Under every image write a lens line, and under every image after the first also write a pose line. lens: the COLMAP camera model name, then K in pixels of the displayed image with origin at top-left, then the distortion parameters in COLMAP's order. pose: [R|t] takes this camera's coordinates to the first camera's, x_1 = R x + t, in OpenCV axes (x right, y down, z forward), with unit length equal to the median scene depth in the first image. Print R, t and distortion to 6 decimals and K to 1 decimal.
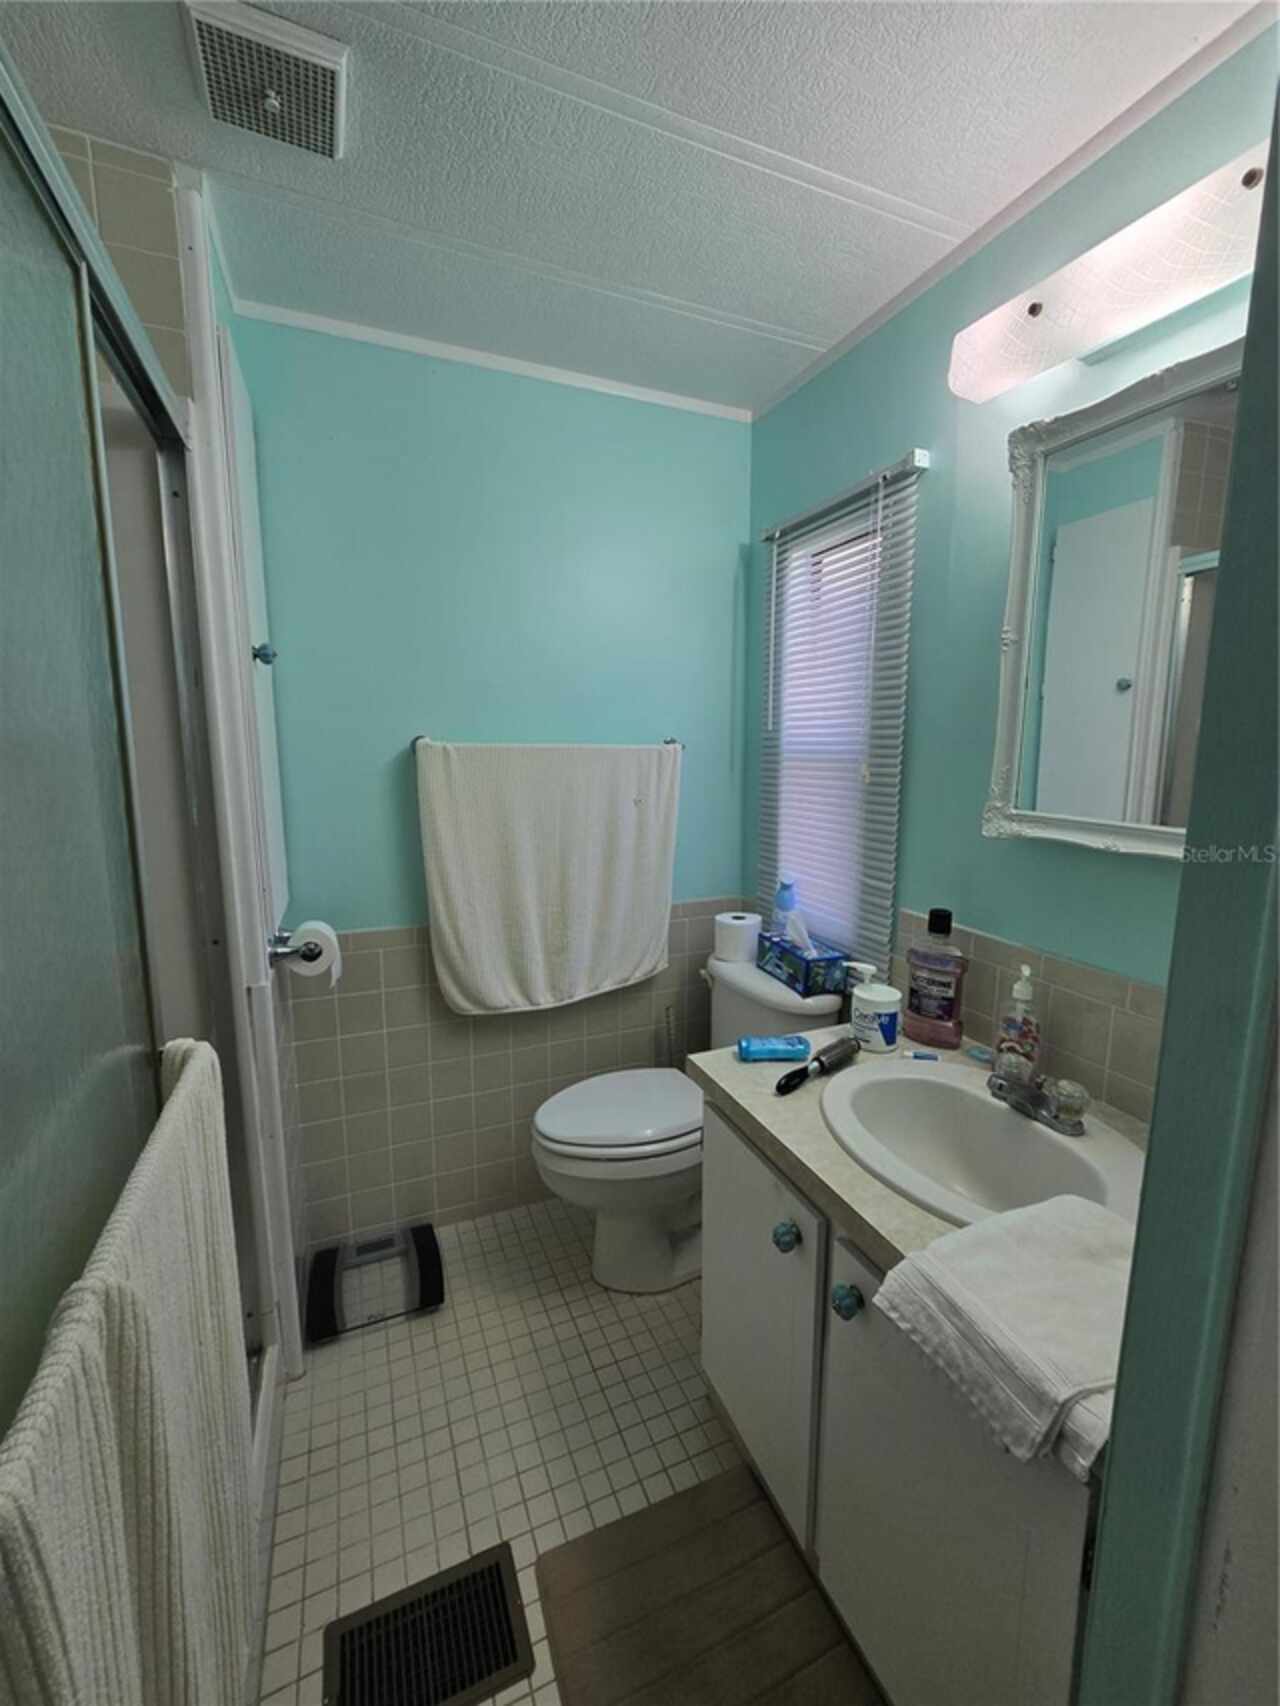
lens RADIAL K [[697.4, 0, 645.4], [0, 697.4, 850.6], [0, 0, 1]] dist [-0.006883, 0.000752]
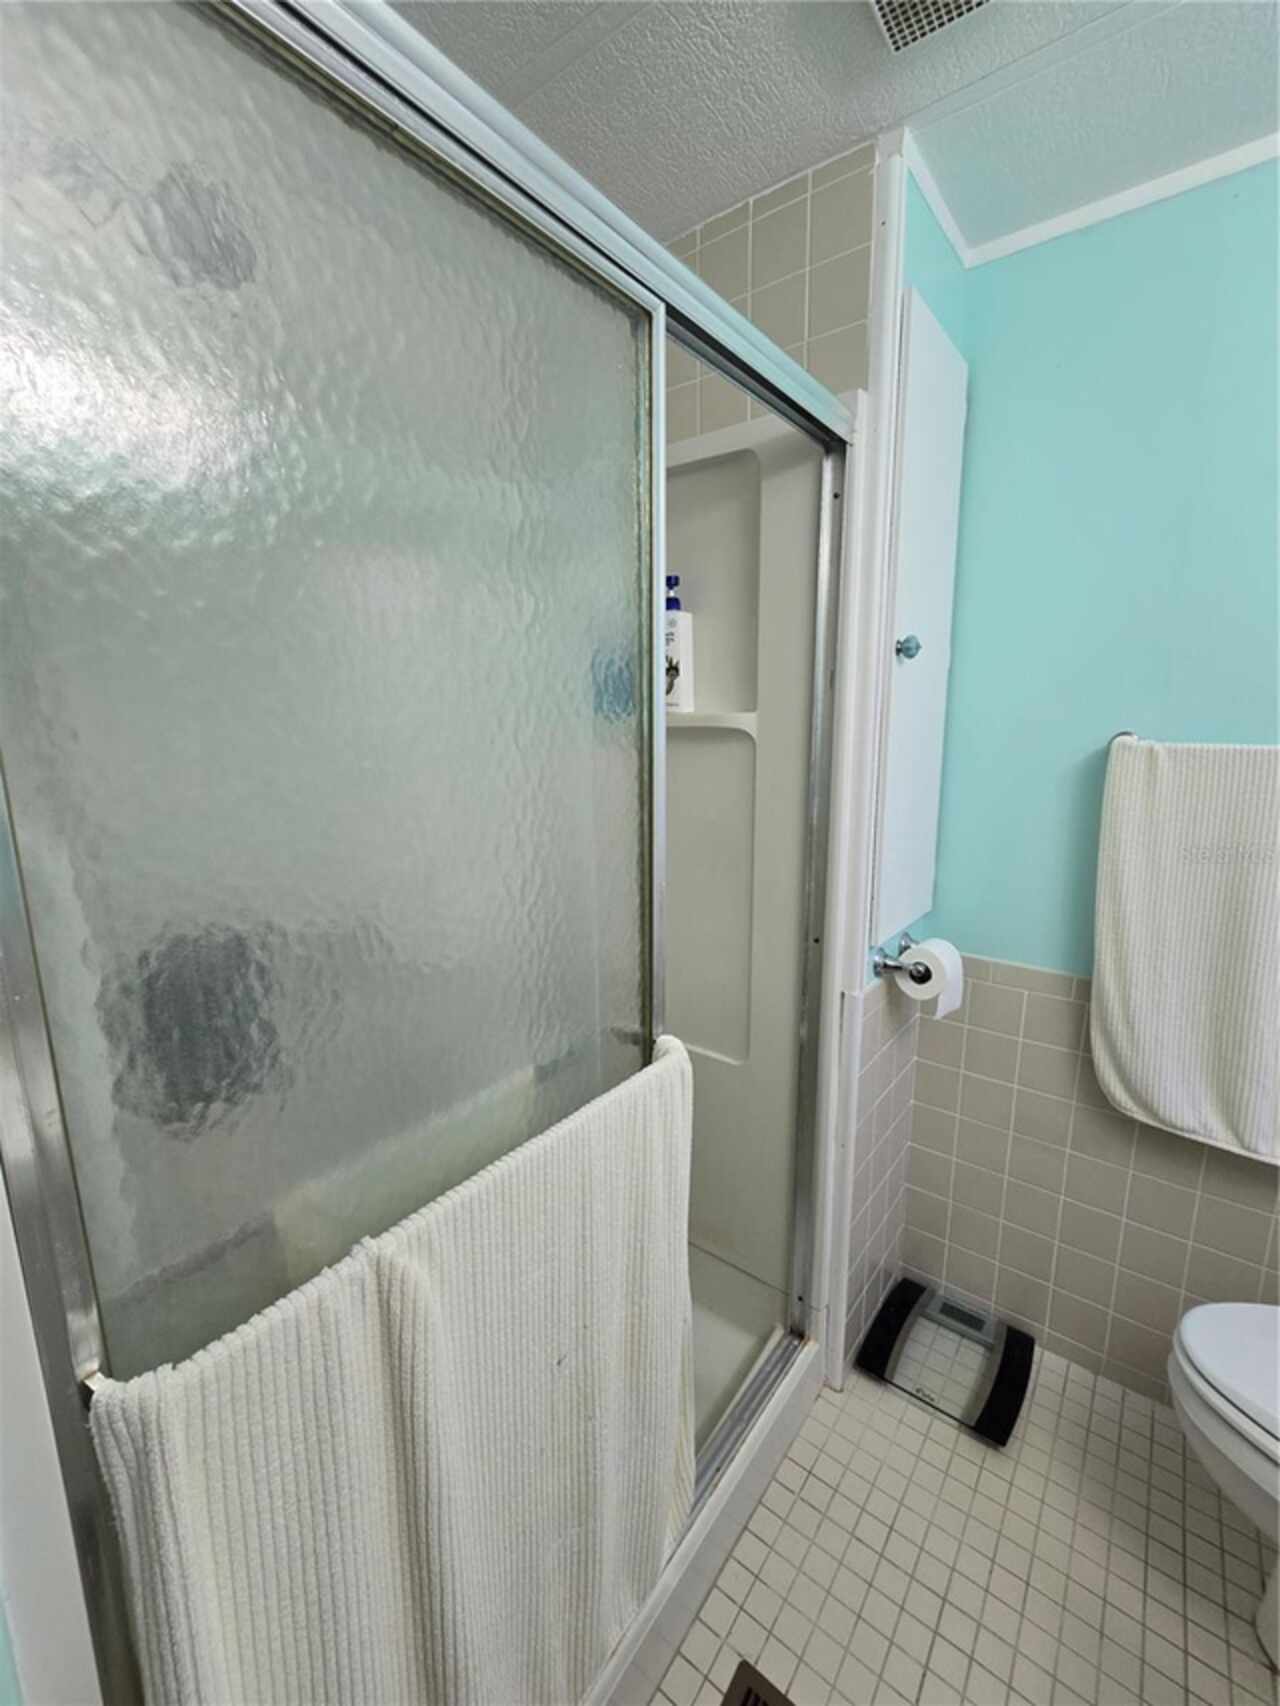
lens RADIAL K [[697.4, 0, 642.4], [0, 697.4, 846.1], [0, 0, 1]] dist [-0.006883, 0.000752]
pose [[0.494216, 0.148429, -0.856574, 0.083446], [-0.128582, 0.986960, 0.096835, -0.053233], [0.859777, 0.062283, 0.506857, 0.199007]]
